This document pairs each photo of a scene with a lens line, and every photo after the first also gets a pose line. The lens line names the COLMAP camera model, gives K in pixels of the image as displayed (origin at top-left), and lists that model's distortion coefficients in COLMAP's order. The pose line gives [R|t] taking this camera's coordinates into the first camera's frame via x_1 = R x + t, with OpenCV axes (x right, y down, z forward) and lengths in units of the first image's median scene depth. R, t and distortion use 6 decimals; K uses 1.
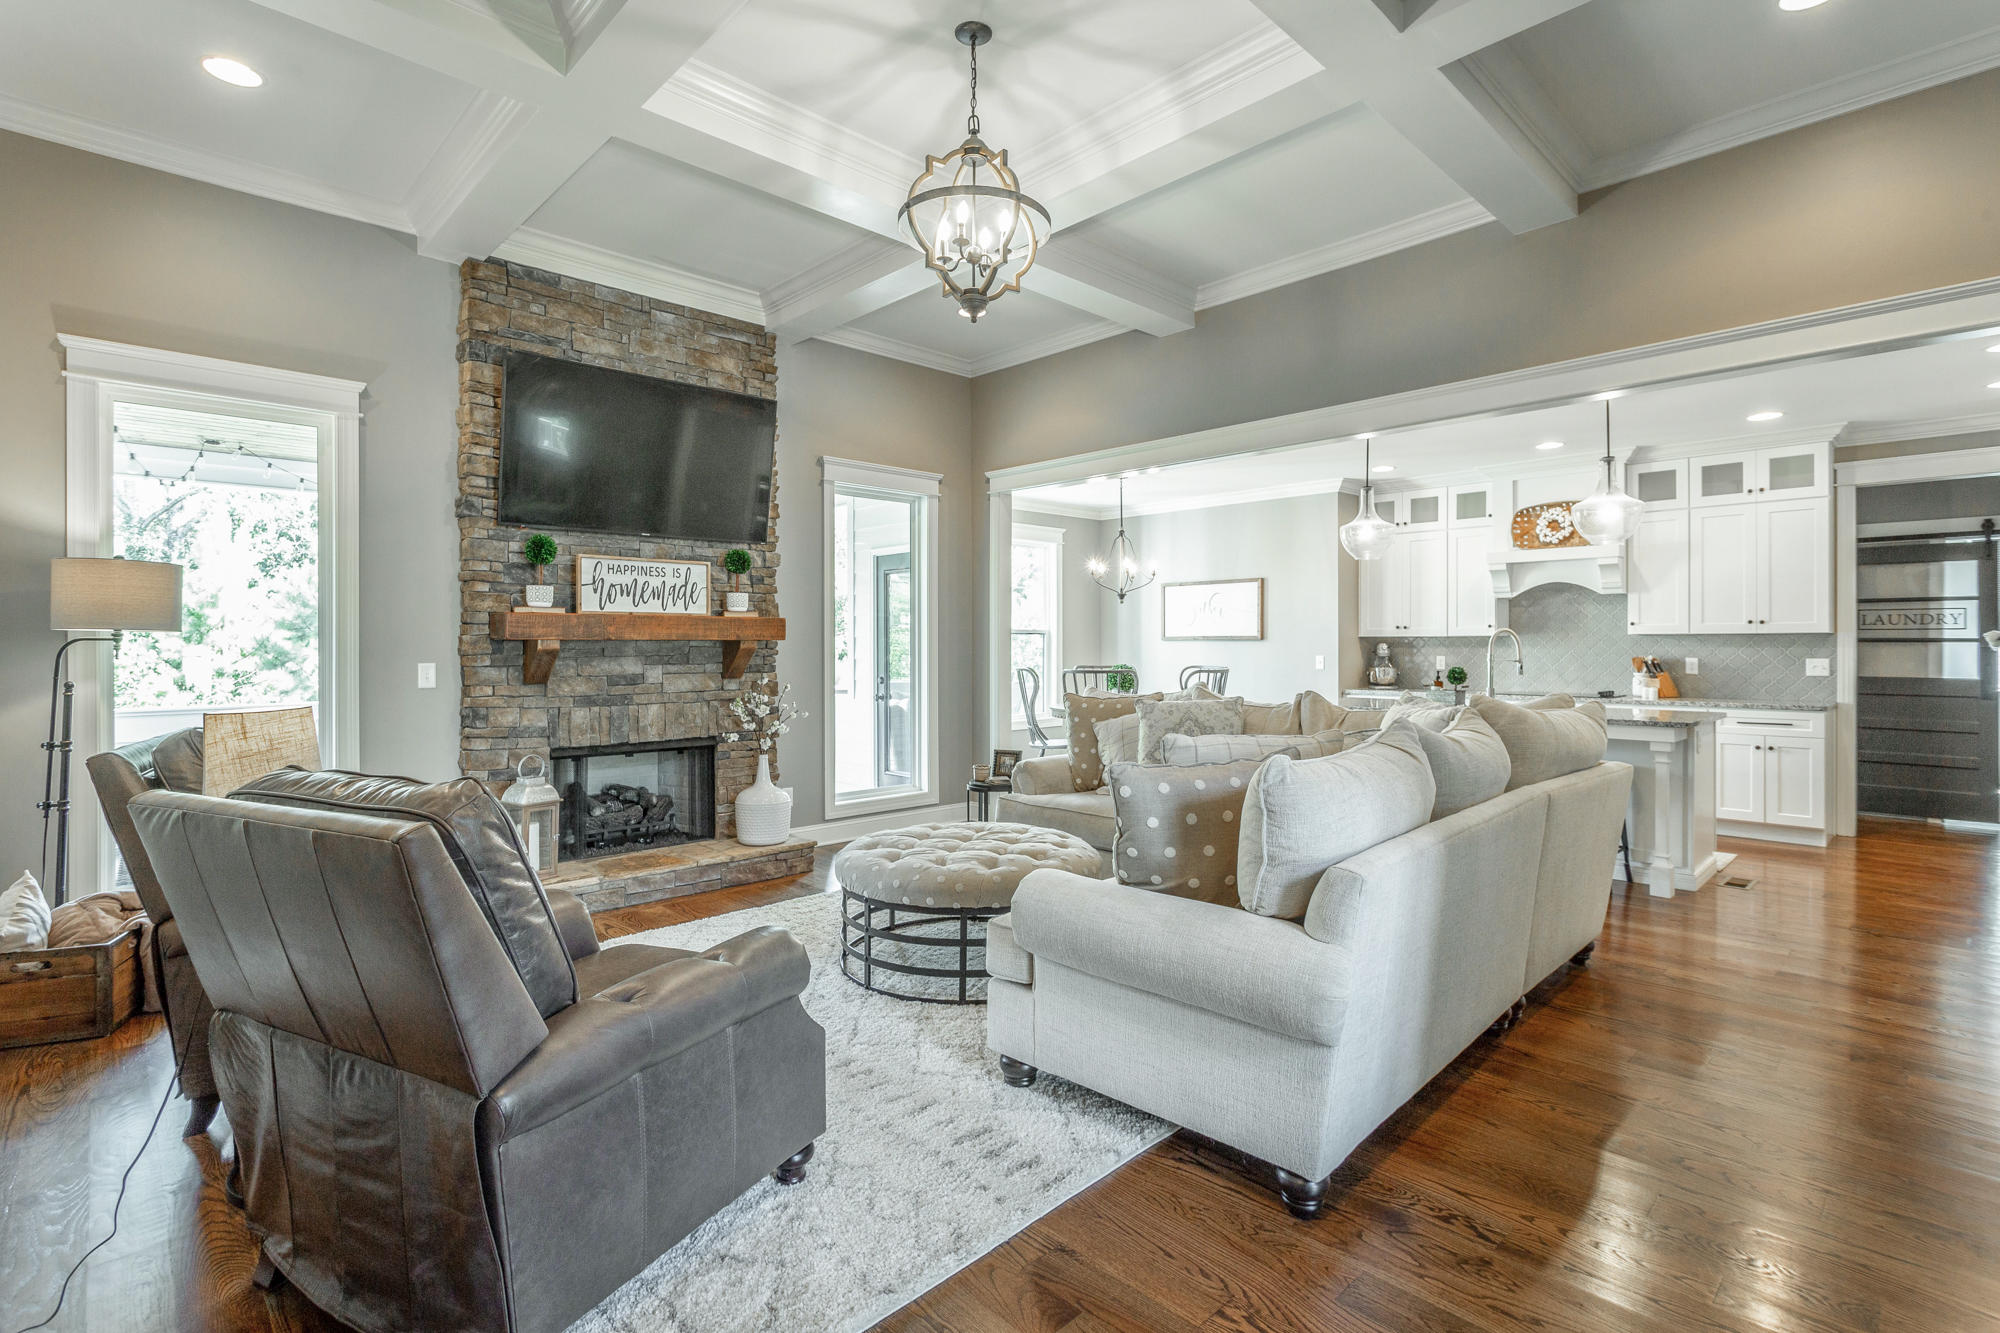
lens RADIAL K [[938.0, 0, 1000.3], [0, 938.0, 656.7], [0, 0, 1]] dist [0.003681, -0.000332]
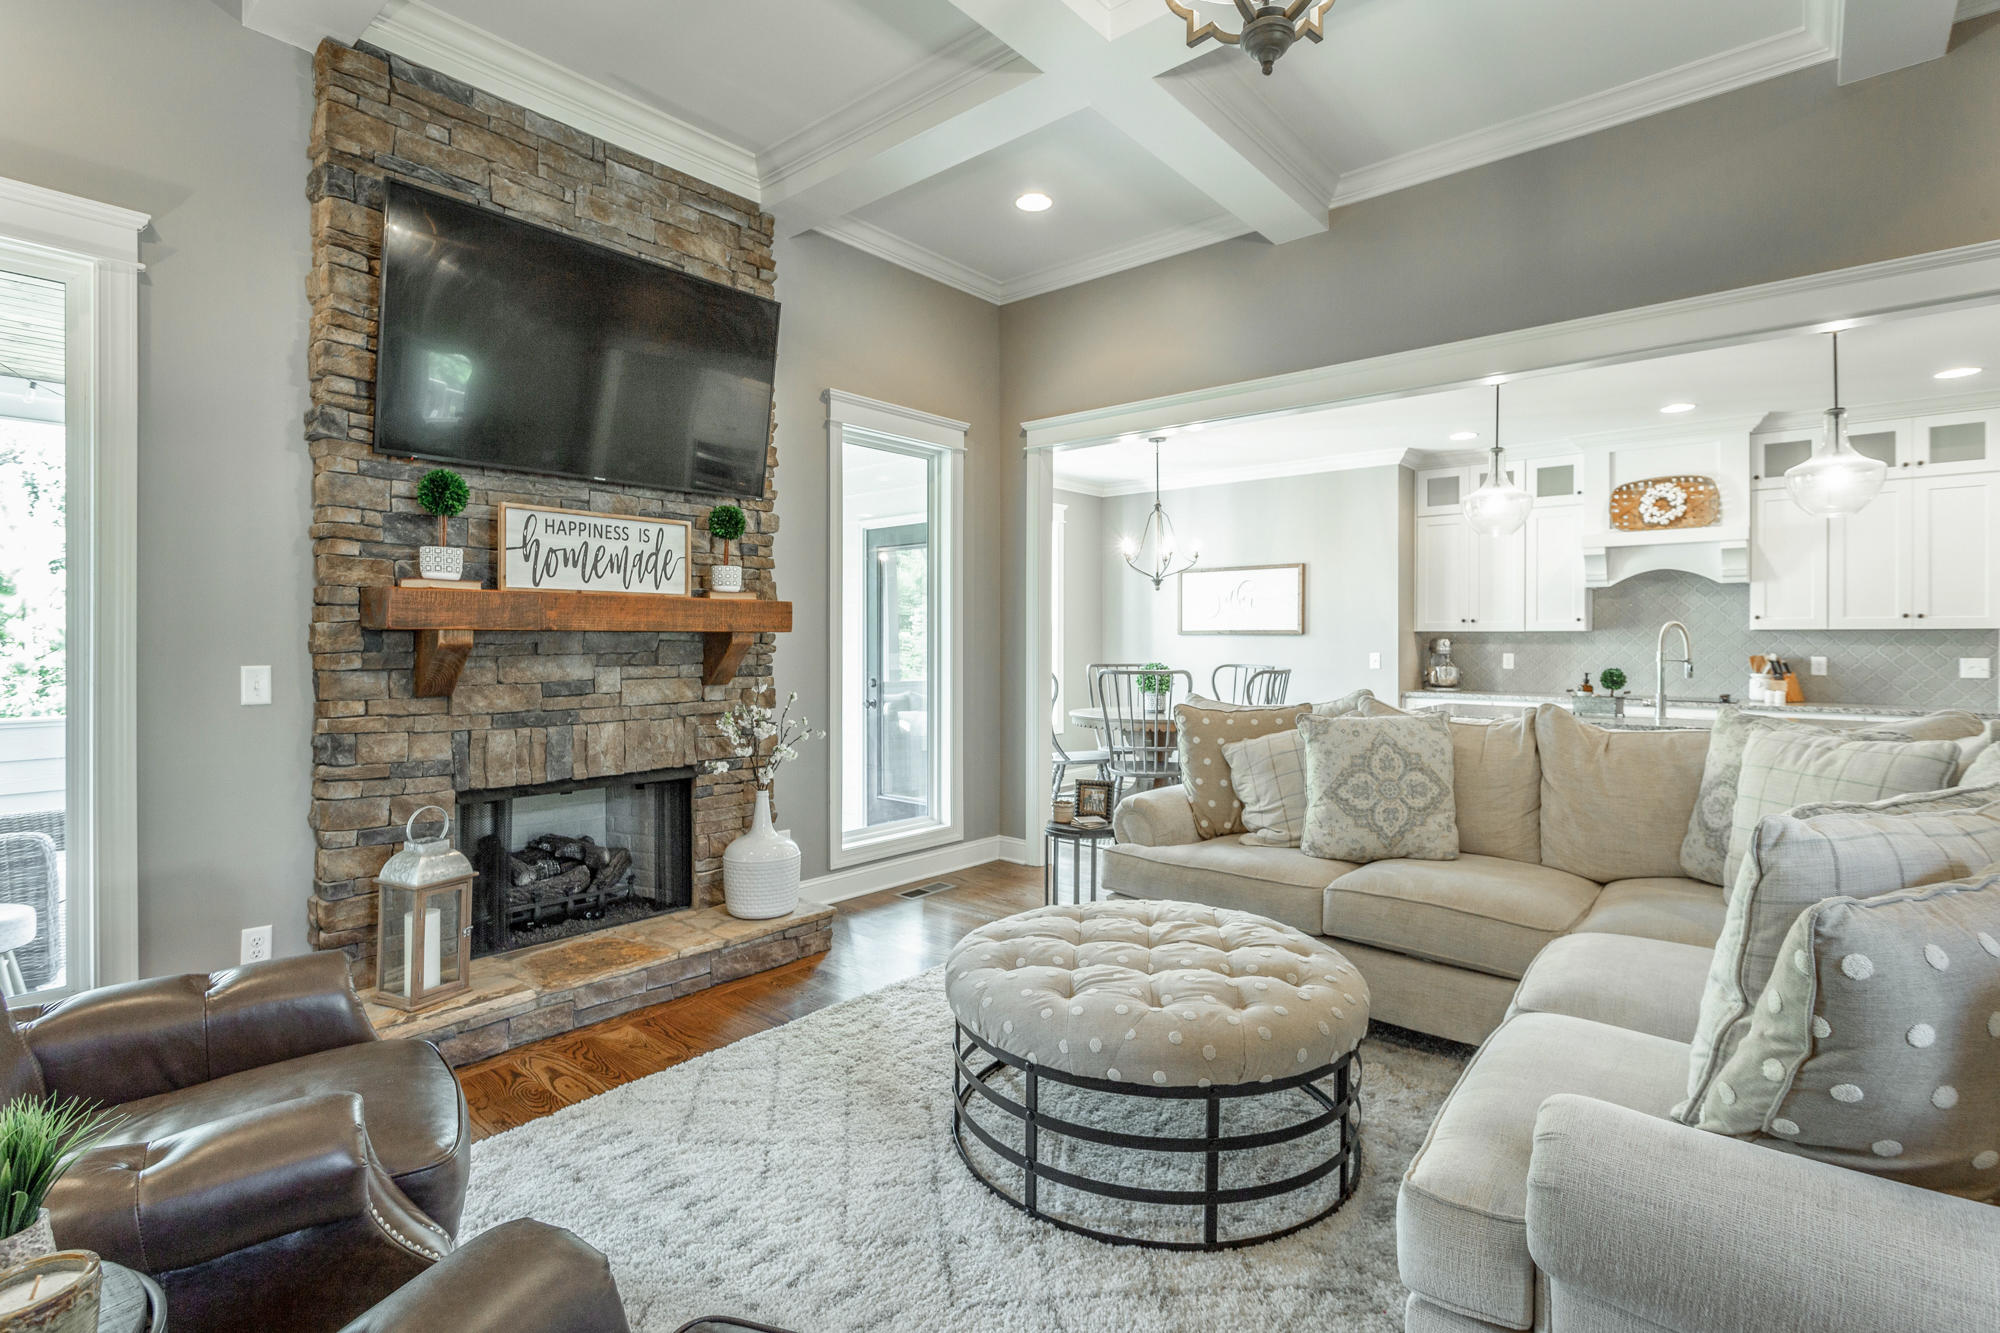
lens RADIAL K [[938.0, 0, 997.4], [0, 938.0, 650.2], [0, 0, 1]] dist [0.003681, -0.000332]
pose [[0.995028, 0.001943, 0.099579, -0.144424], [-0.001855, 0.999998, -0.000977, -0.003281], [-0.099580, 0.000787, 0.995029, 0.262825]]
